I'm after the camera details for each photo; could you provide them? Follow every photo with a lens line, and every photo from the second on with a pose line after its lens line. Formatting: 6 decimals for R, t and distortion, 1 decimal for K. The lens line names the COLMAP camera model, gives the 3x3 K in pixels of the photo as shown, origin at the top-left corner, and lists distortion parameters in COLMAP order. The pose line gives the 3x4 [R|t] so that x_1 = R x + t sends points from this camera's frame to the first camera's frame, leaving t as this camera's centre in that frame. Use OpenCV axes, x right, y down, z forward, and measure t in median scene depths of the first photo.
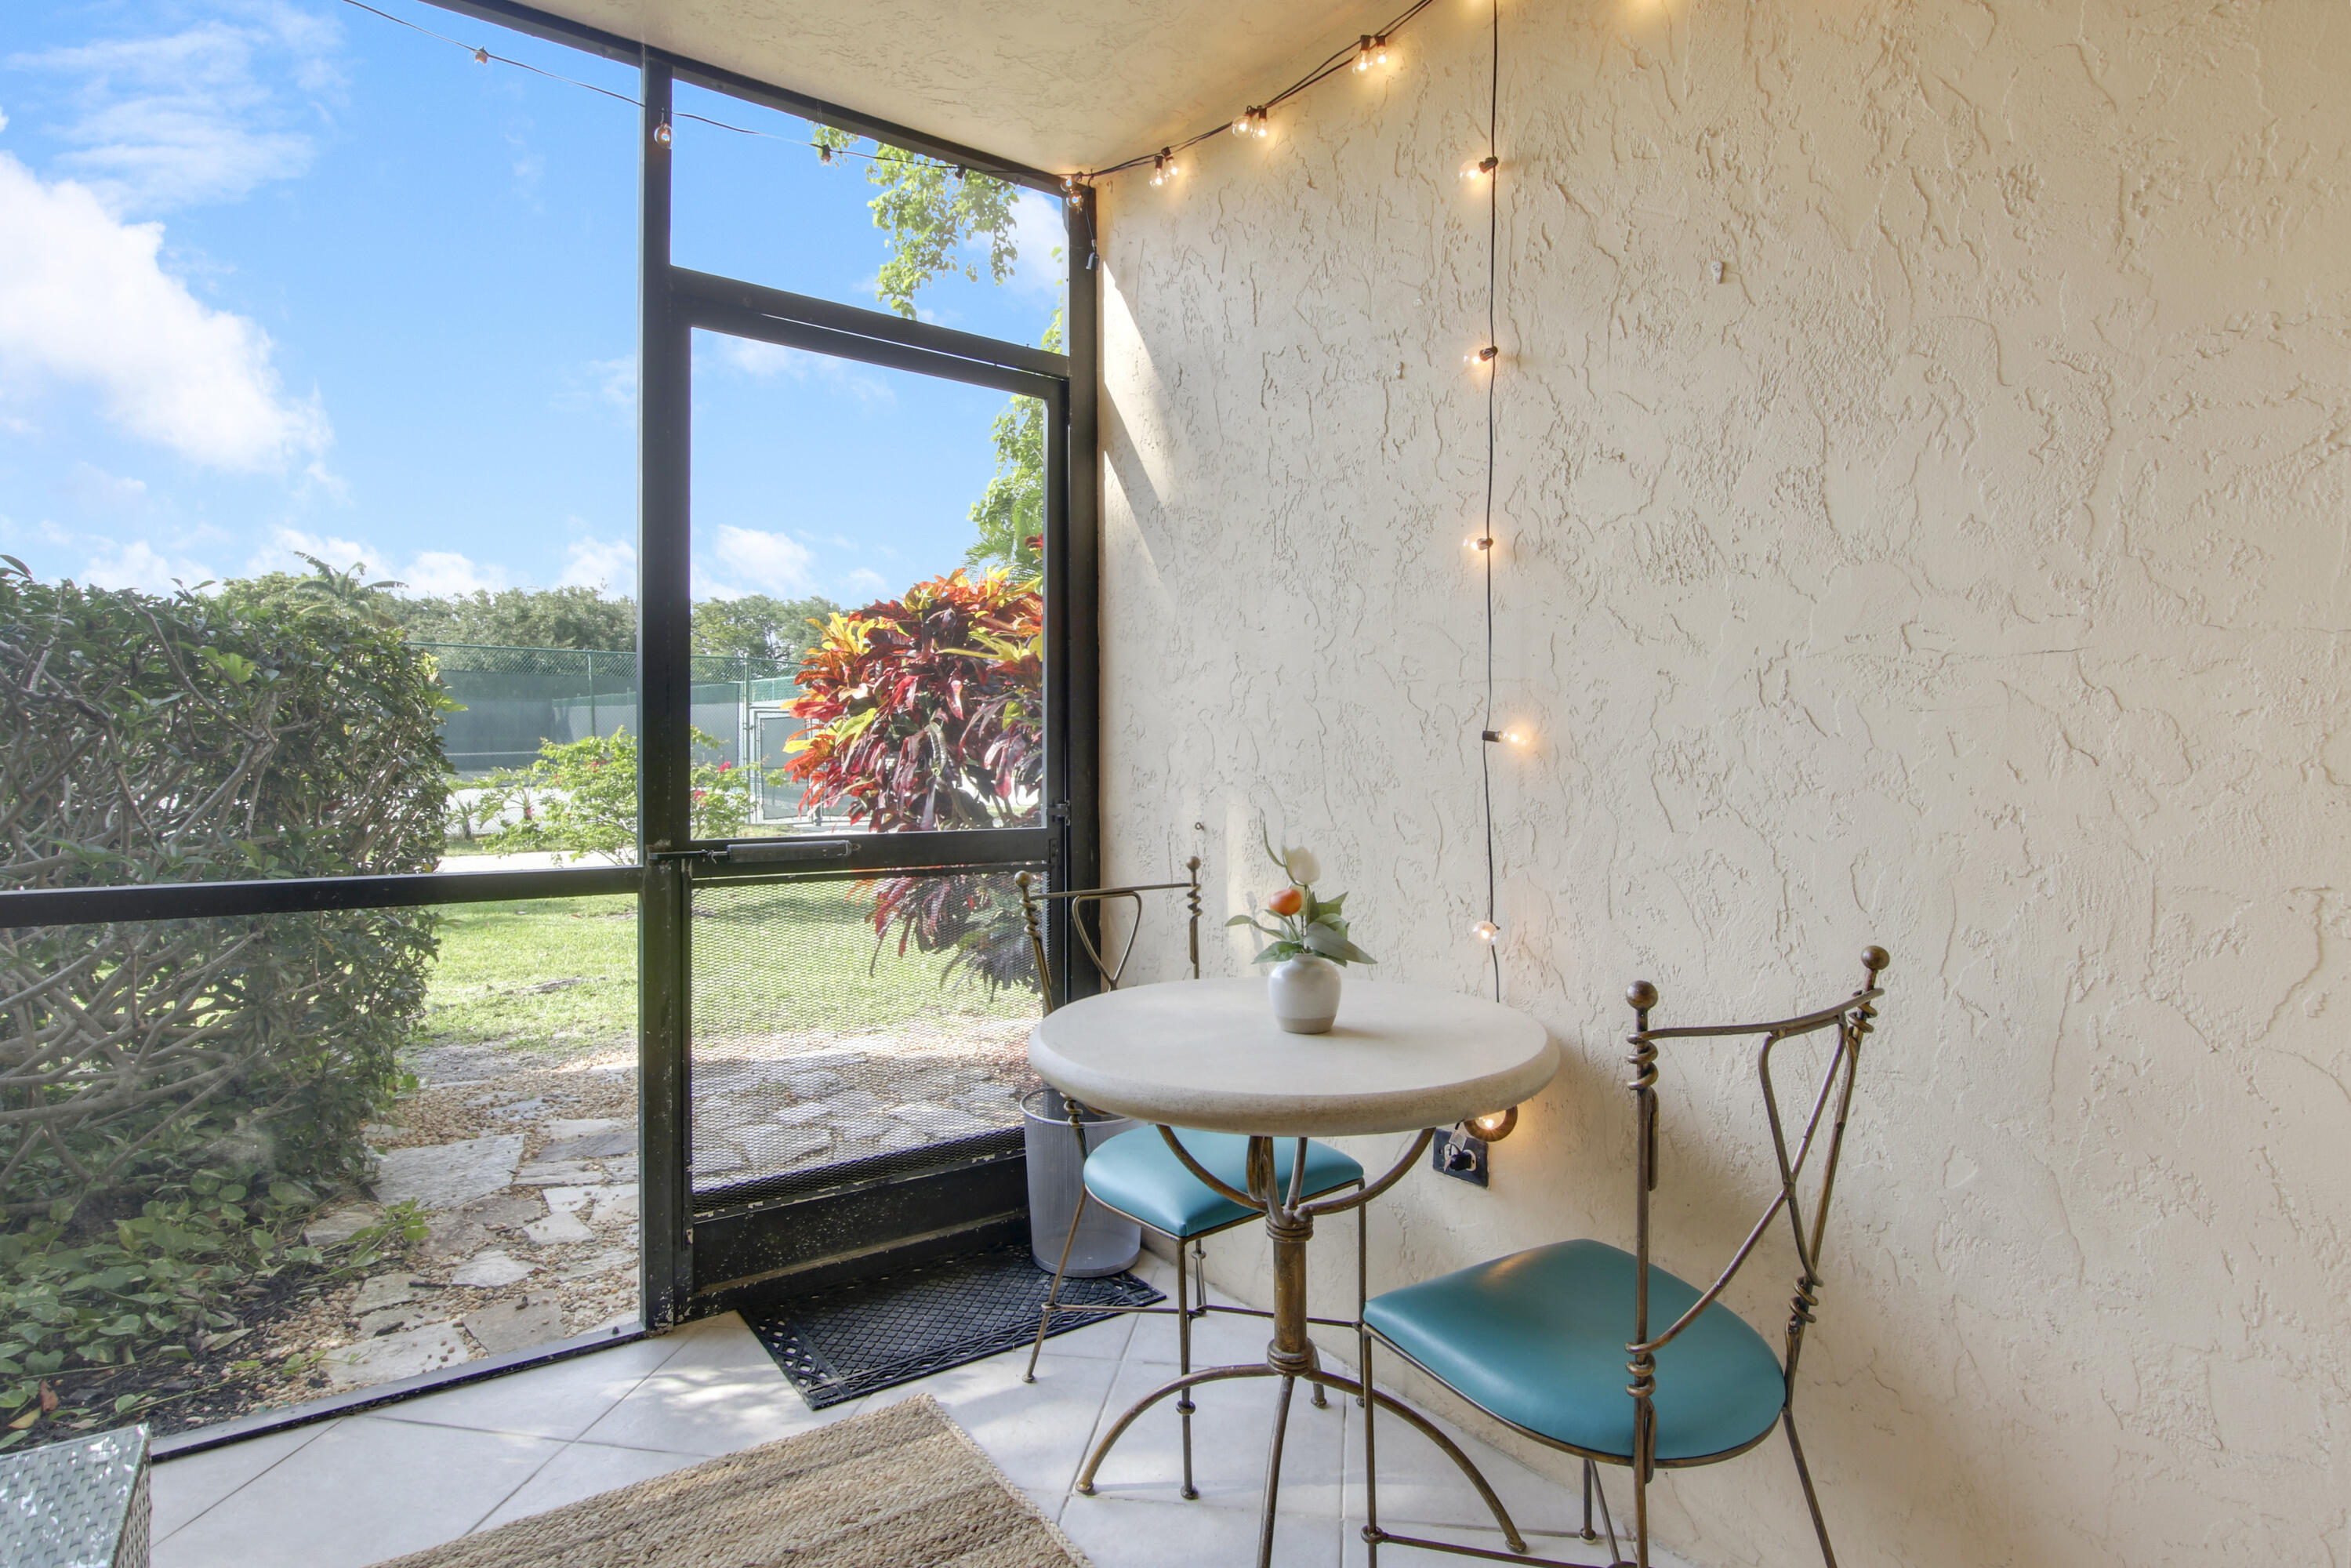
lens RADIAL K [[1263.9, 0, 1175.8], [0, 1263.9, 755.1], [0, 0, 1]] dist [-0.005452, 0.000530]
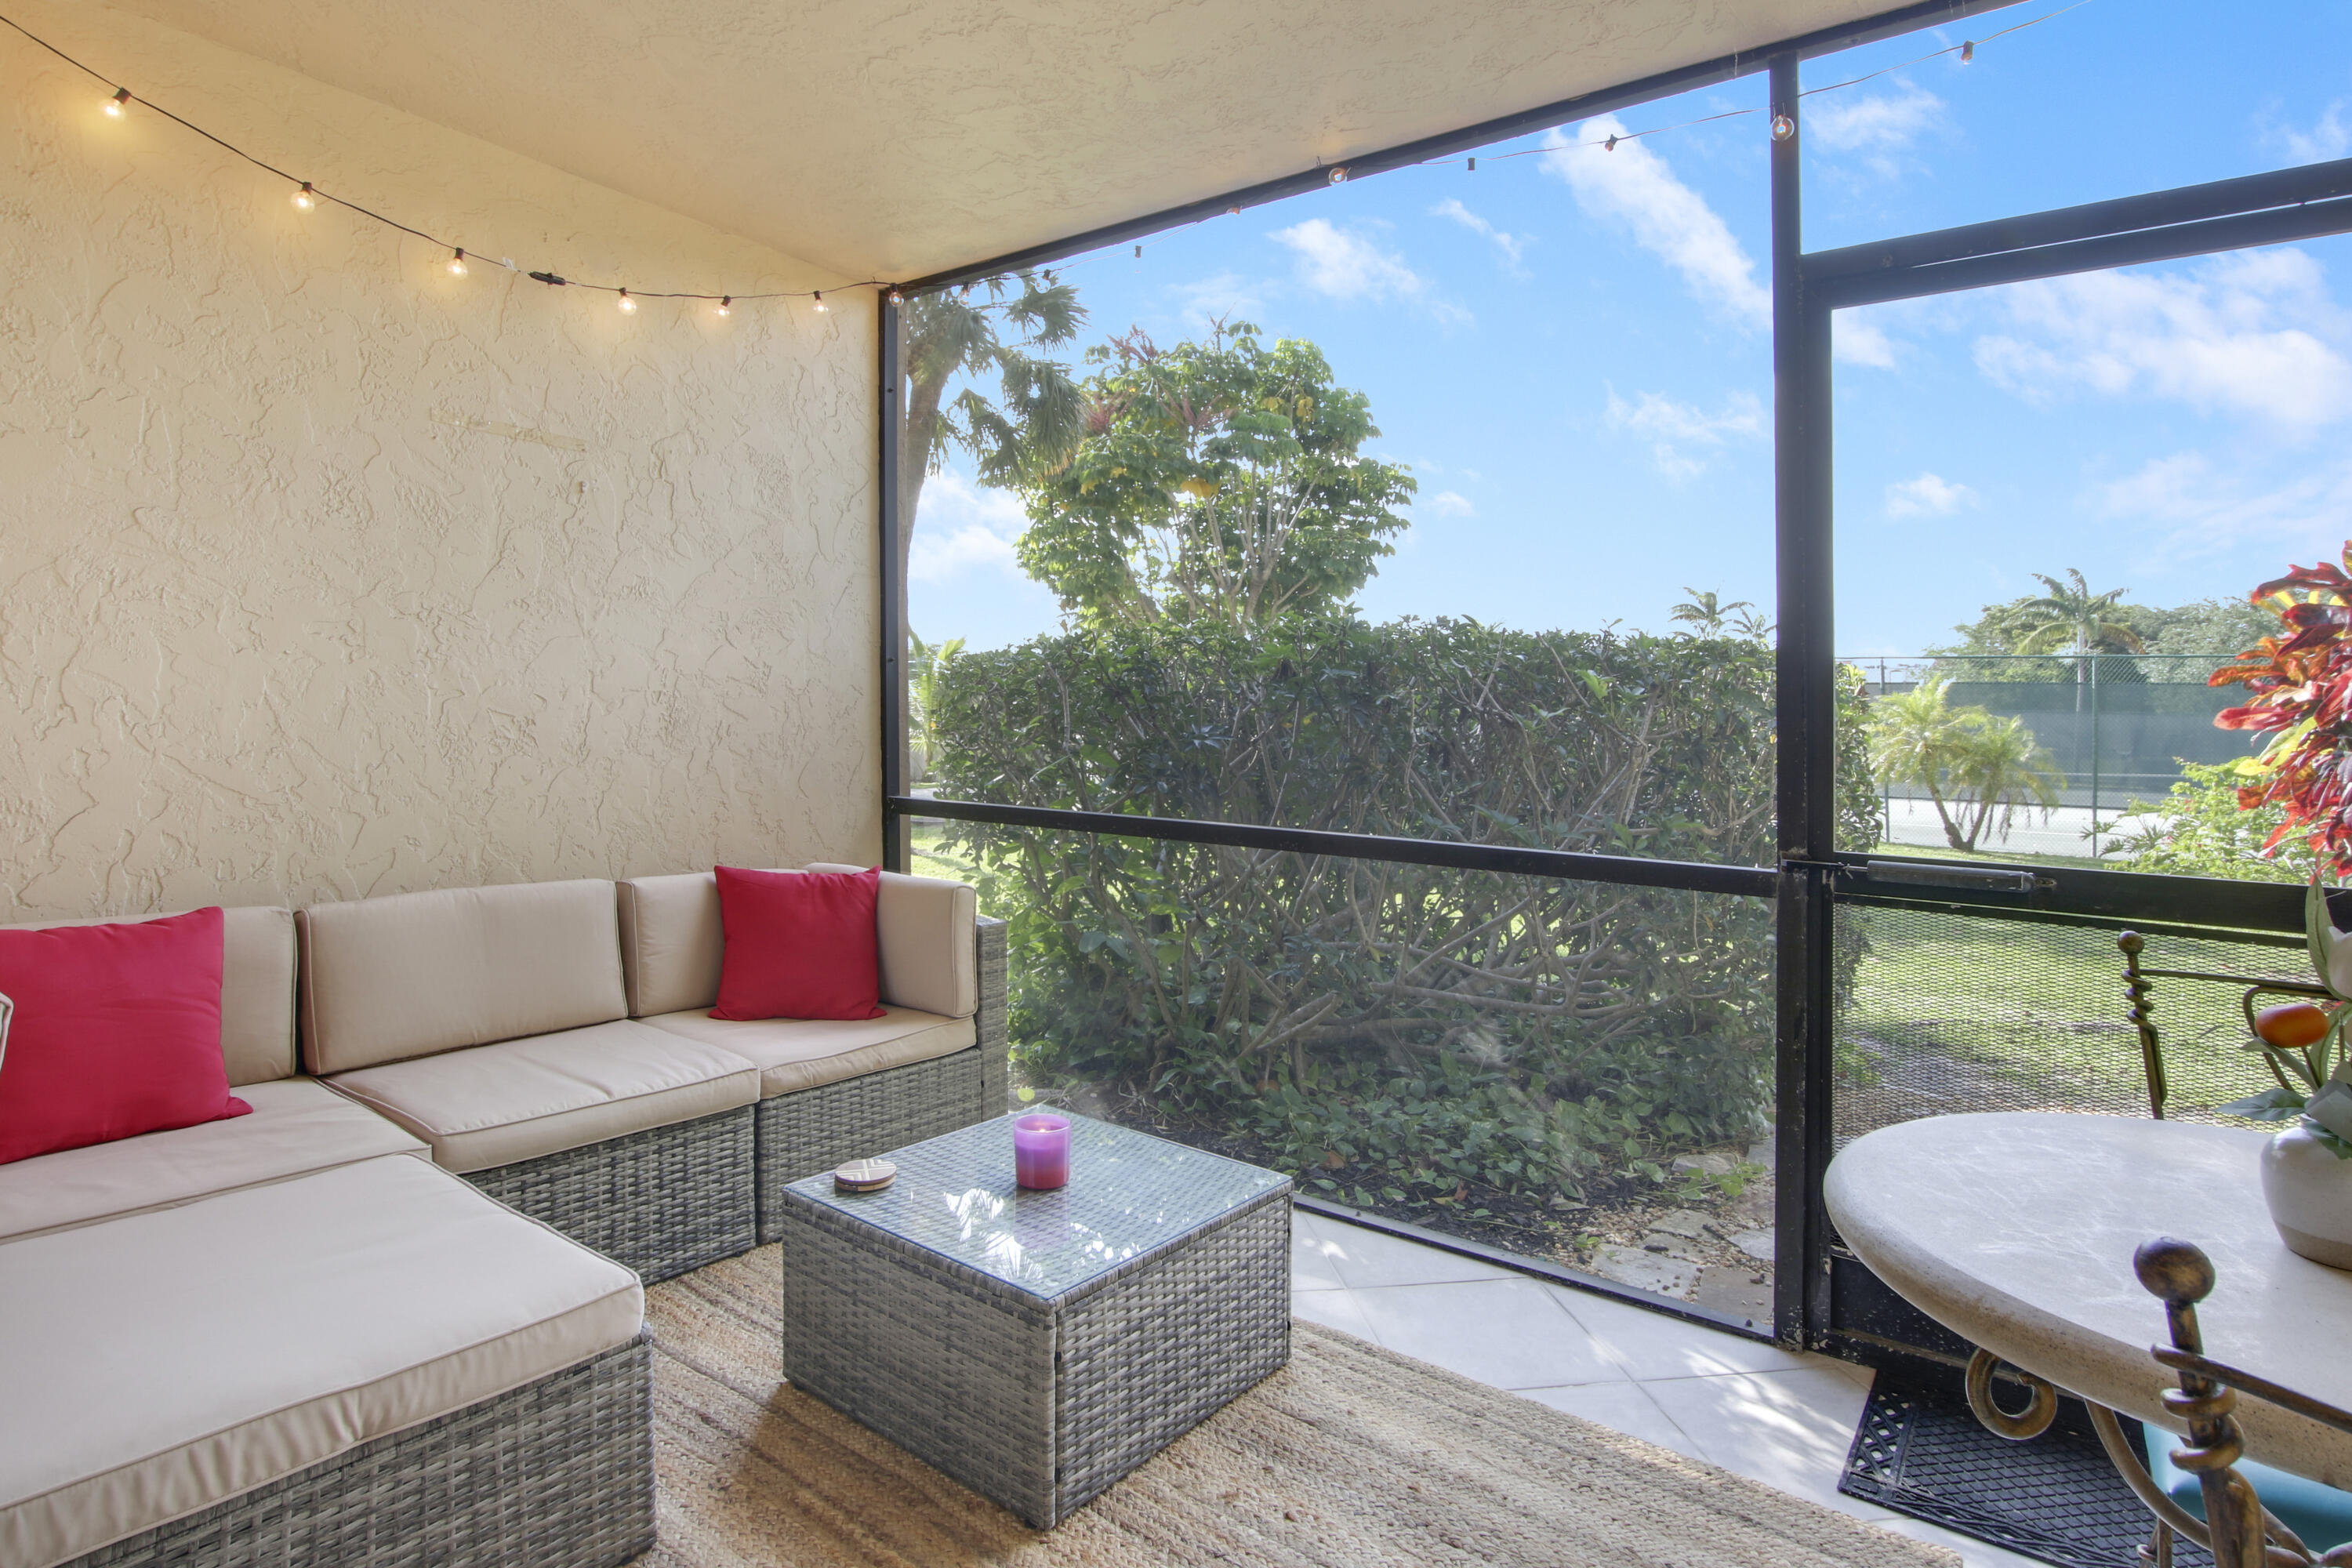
lens RADIAL K [[1240.1, 0, 1176.0], [0, 1240.1, 784.0], [0, 0, 1]] dist [-0.029919, 0.019338]
pose [[0.307582, 0.045607, -0.950428, 0.333411], [-0.037368, 0.998659, 0.035828, 0.001876], [0.950788, 0.024496, 0.308874, 0.237025]]
